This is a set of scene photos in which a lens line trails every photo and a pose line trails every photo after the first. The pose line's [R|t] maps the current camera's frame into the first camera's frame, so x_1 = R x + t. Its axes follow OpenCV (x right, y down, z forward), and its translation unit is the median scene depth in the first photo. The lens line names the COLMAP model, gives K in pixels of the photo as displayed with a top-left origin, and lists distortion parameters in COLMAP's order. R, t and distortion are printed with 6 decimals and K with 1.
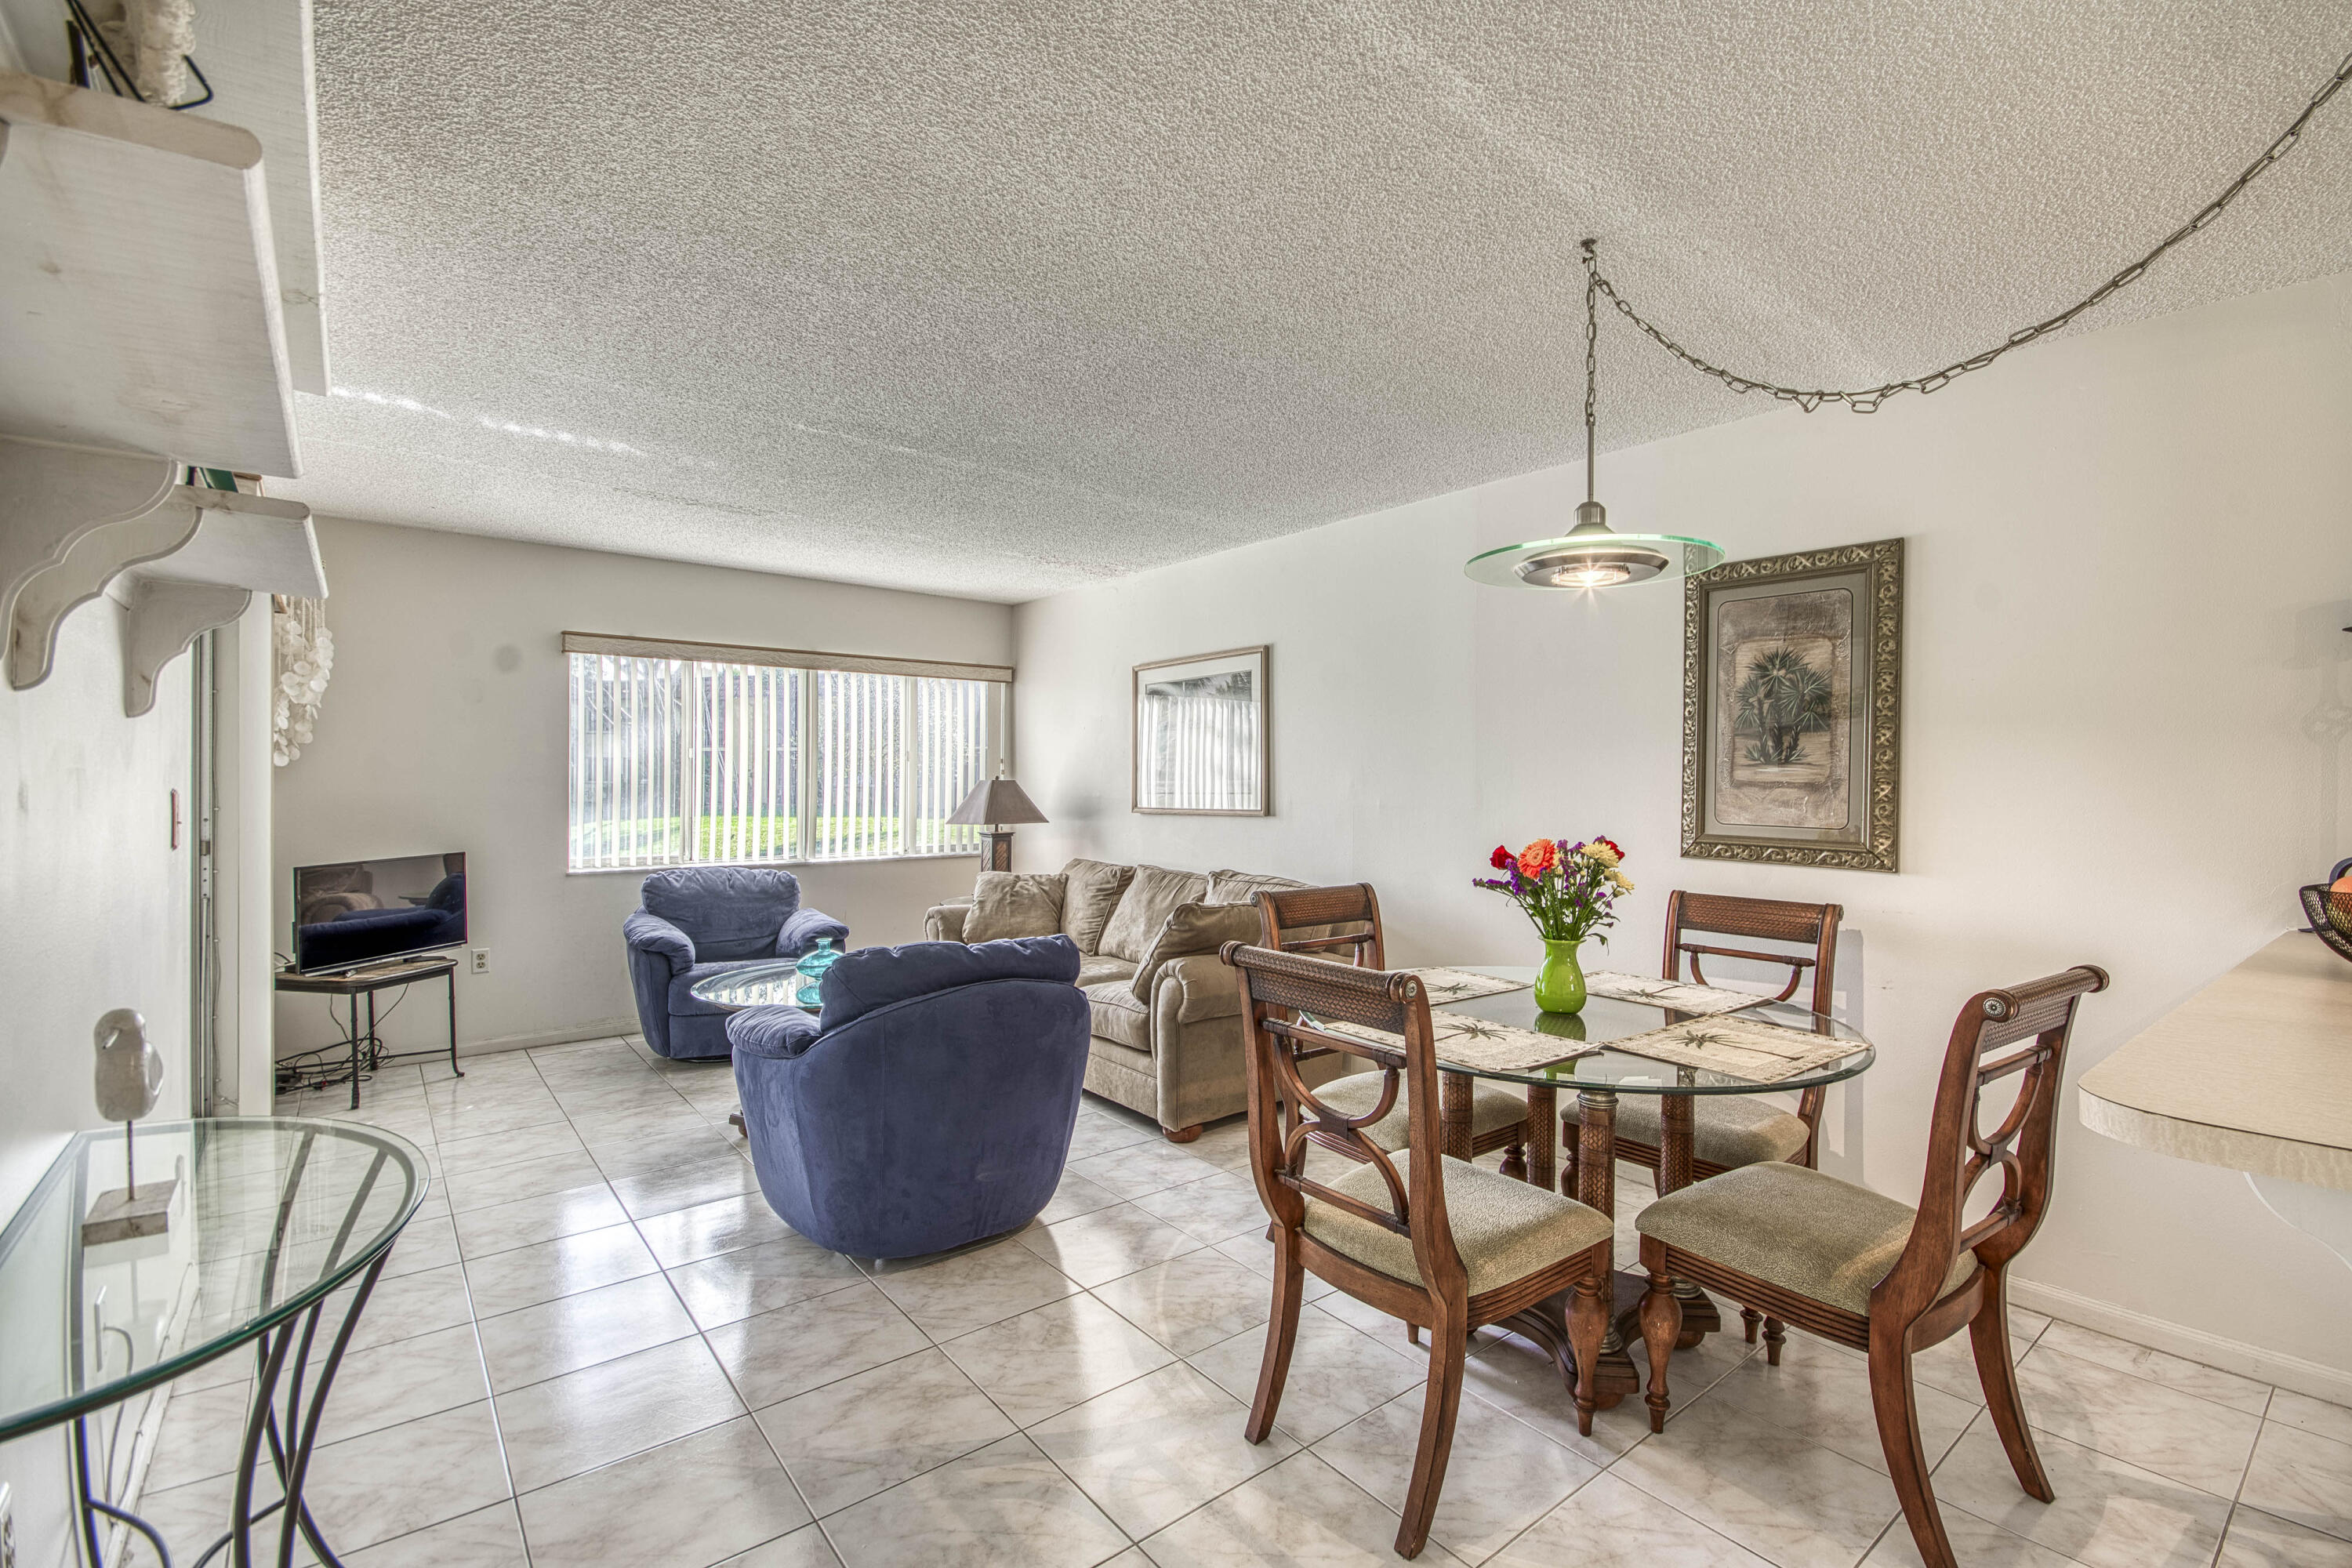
lens RADIAL K [[1065.7, 0, 1222.0], [0, 1065.7, 776.0], [0, 0, 1]] dist [0.017423, 0.000345]
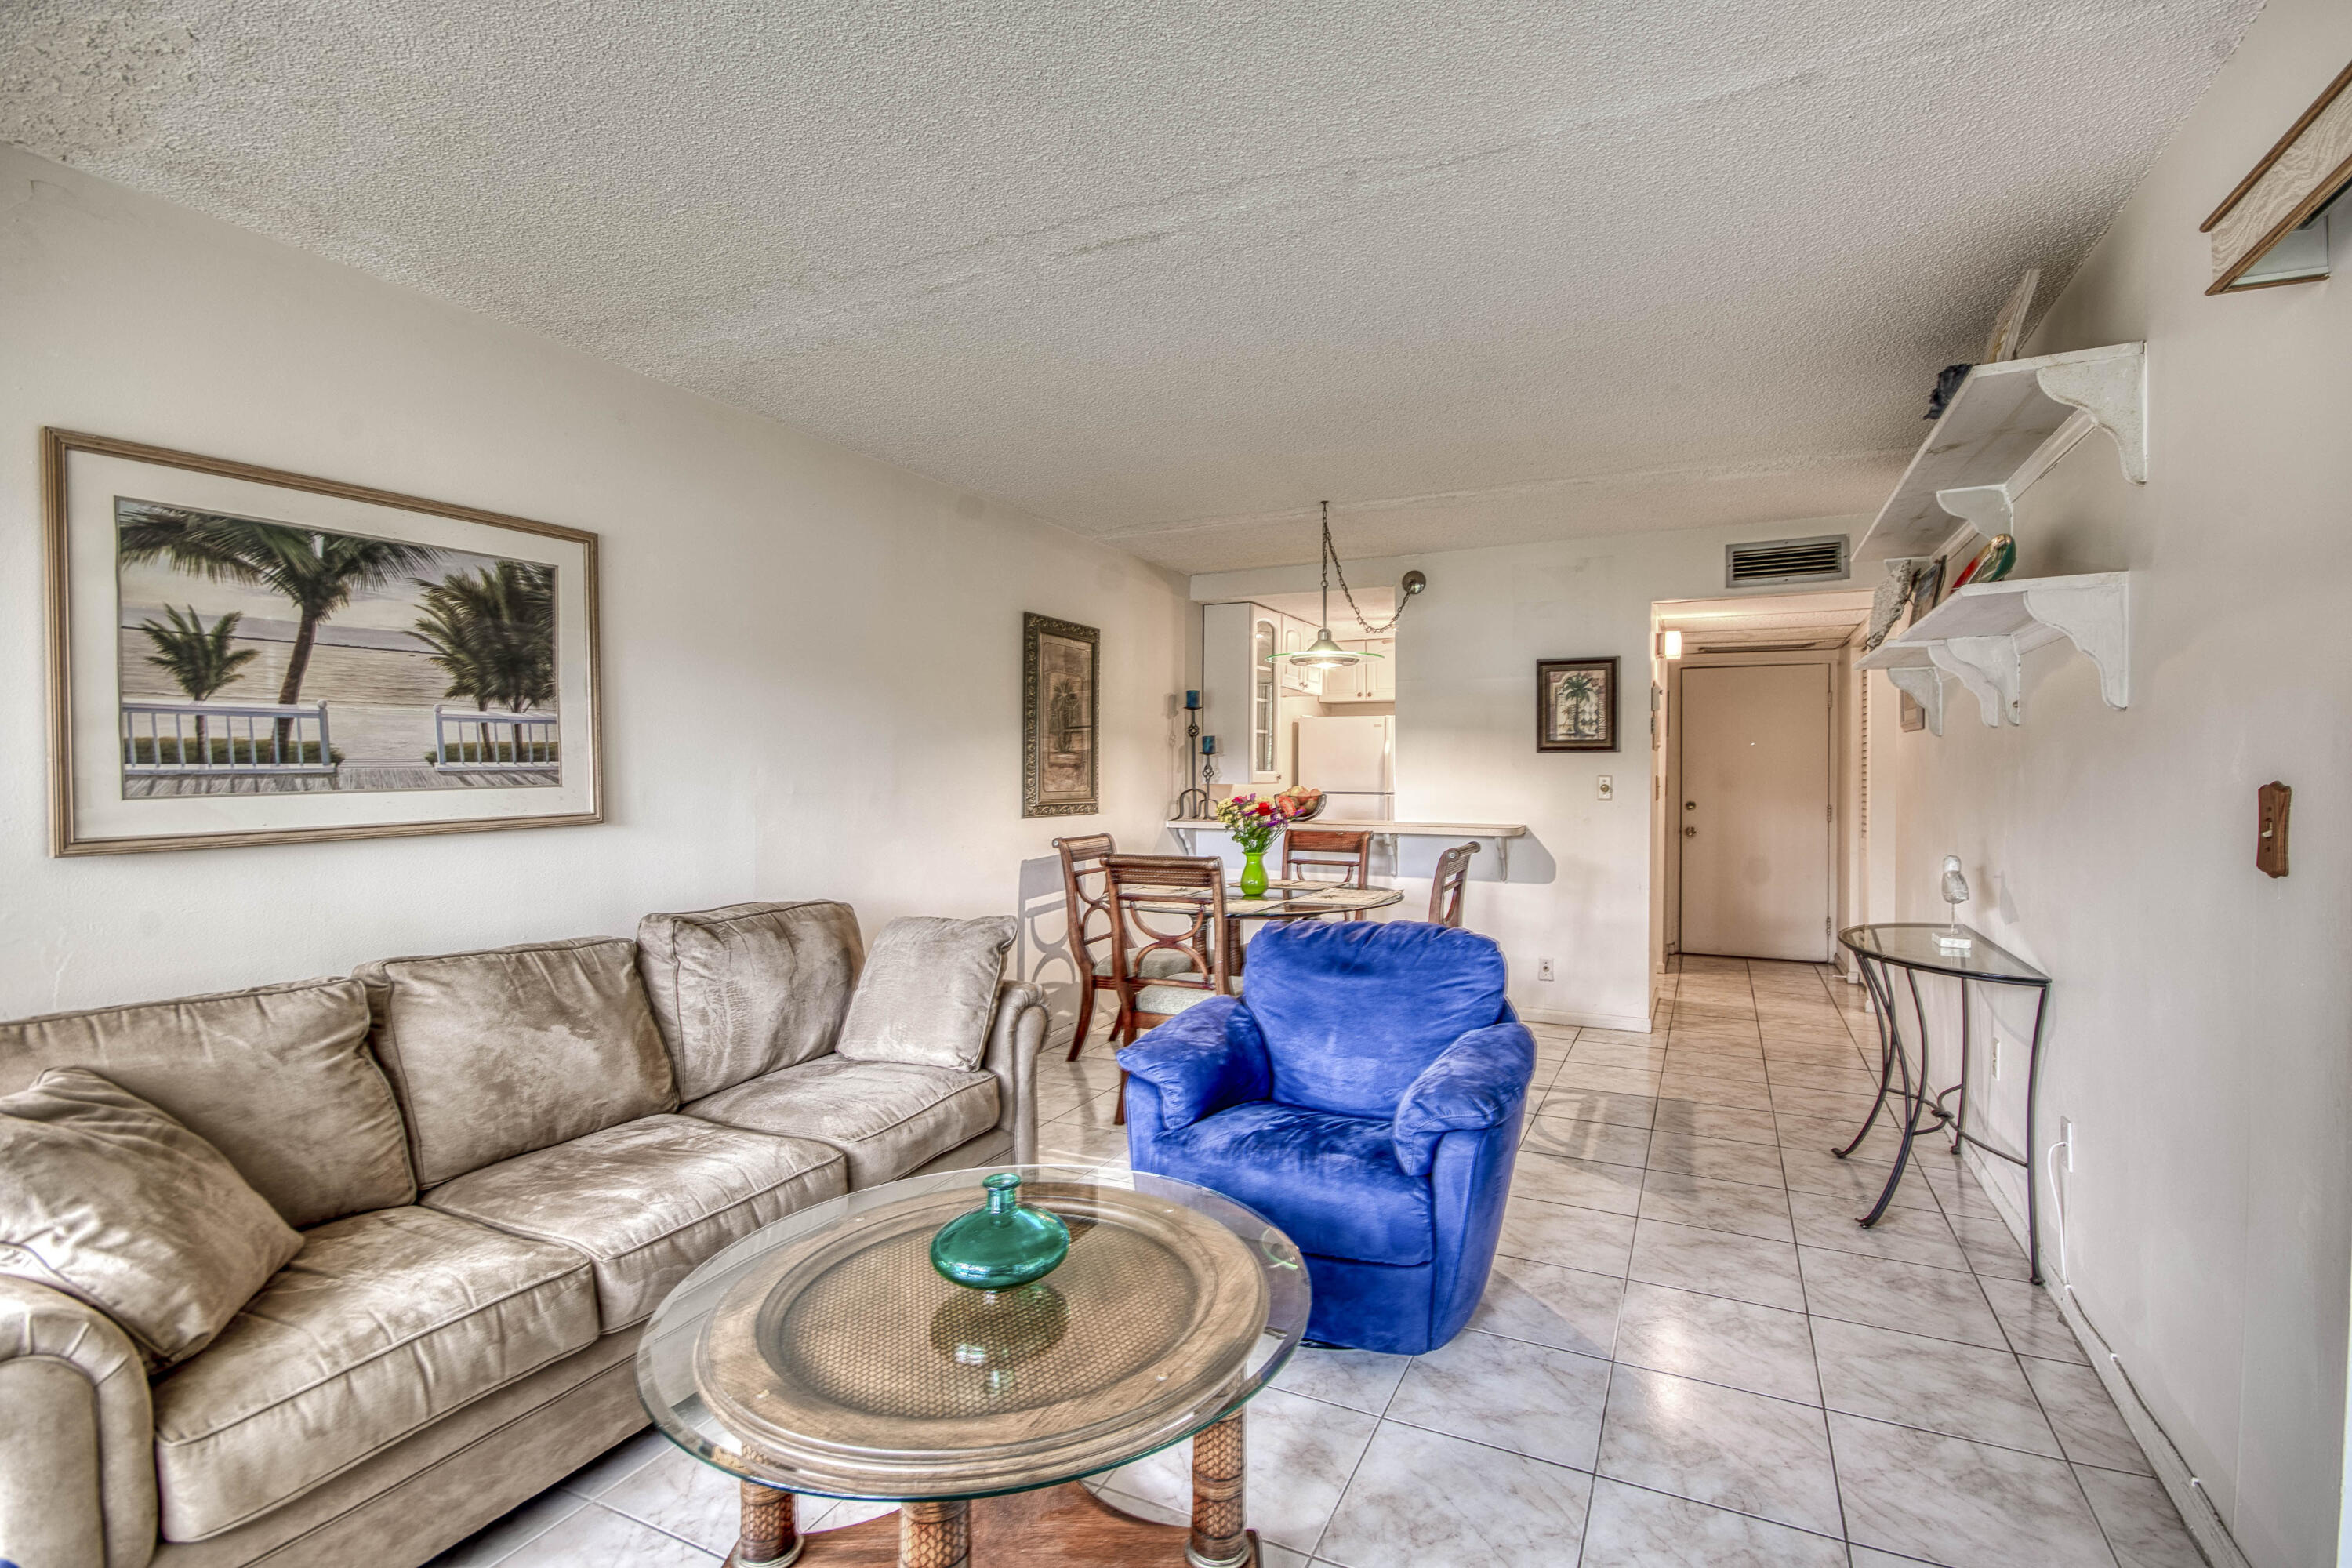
lens RADIAL K [[1065.7, 0, 1222.0], [0, 1065.7, 776.0], [0, 0, 1]] dist [0.017423, 0.000345]
pose [[-0.435206, -0.016207, 0.900185, -0.644014], [-0.008367, 0.999868, 0.013956, 0.000141], [-0.900292, -0.001458, -0.435284, 0.942900]]
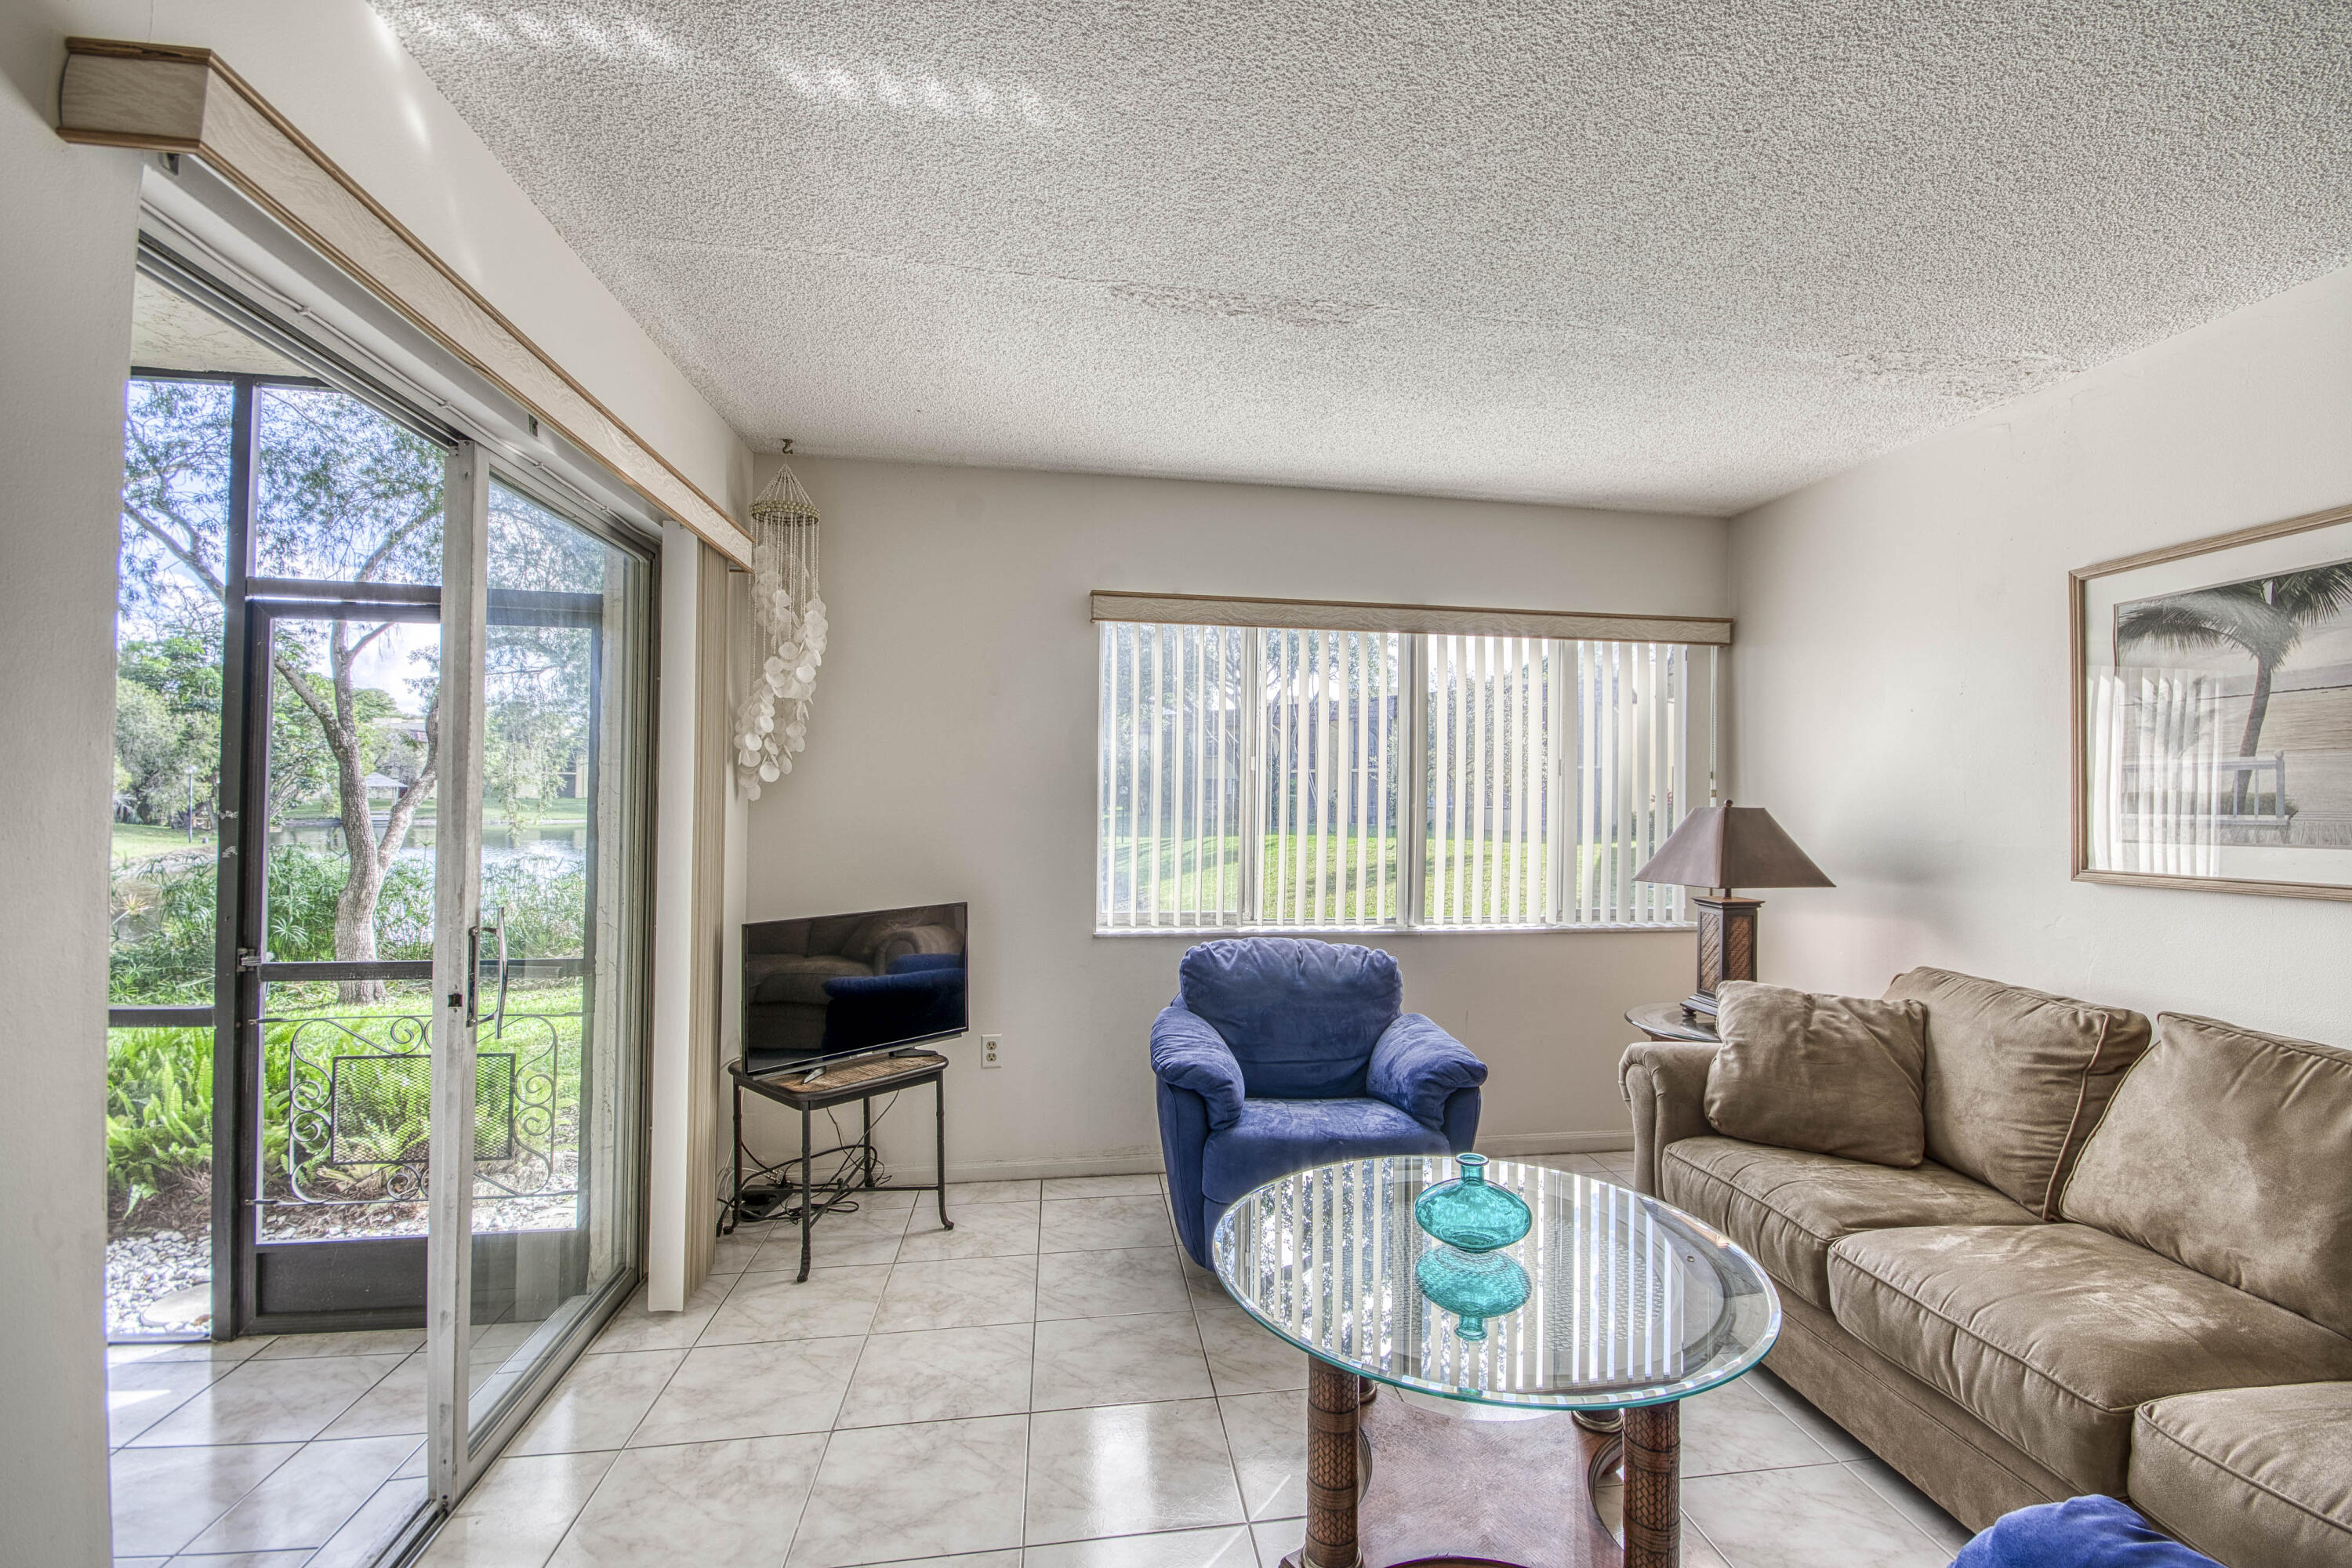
lens RADIAL K [[1065.7, 0, 1222.0], [0, 1065.7, 776.0], [0, 0, 1]] dist [0.017423, 0.000345]
pose [[0.867596, -0.004024, -0.497254, -0.206611], [-0.005687, 0.999822, -0.018014, -0.001403], [0.497238, 0.018457, 0.867418, 0.475364]]
